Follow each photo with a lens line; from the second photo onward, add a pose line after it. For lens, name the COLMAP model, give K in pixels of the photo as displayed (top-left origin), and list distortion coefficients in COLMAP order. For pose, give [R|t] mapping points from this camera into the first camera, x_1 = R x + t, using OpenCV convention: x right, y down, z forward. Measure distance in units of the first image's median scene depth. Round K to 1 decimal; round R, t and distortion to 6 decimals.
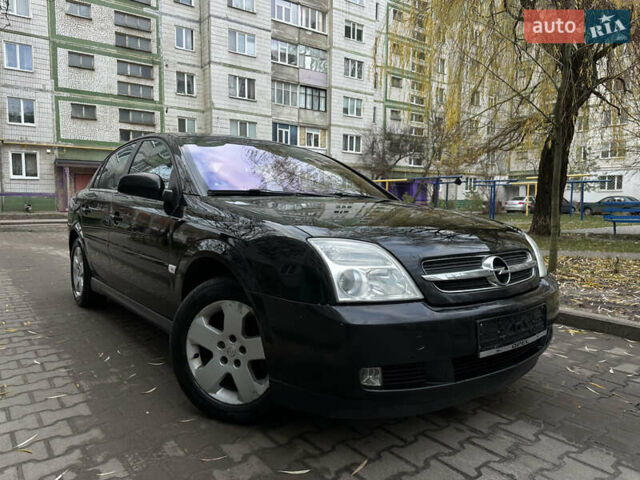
lens RADIAL K [[467.4, 0, 320.3], [0, 467.4, 242.8], [0, 0, 1]] dist [-0.003480, -0.009970]
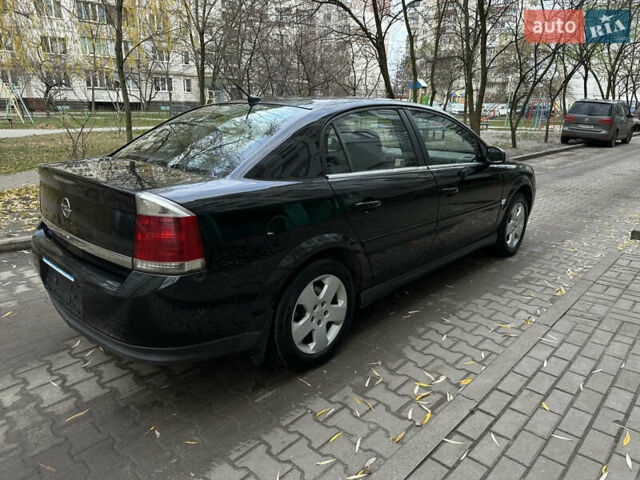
lens RADIAL K [[467.4, 0, 315.8], [0, 467.4, 239.2], [0, 0, 1]] dist [-0.003480, -0.009970]
pose [[-0.164494, -0.286757, 0.943775, -0.173932], [0.075503, 0.950341, 0.301912, -0.035487], [-0.983484, 0.120921, -0.134674, 0.161942]]
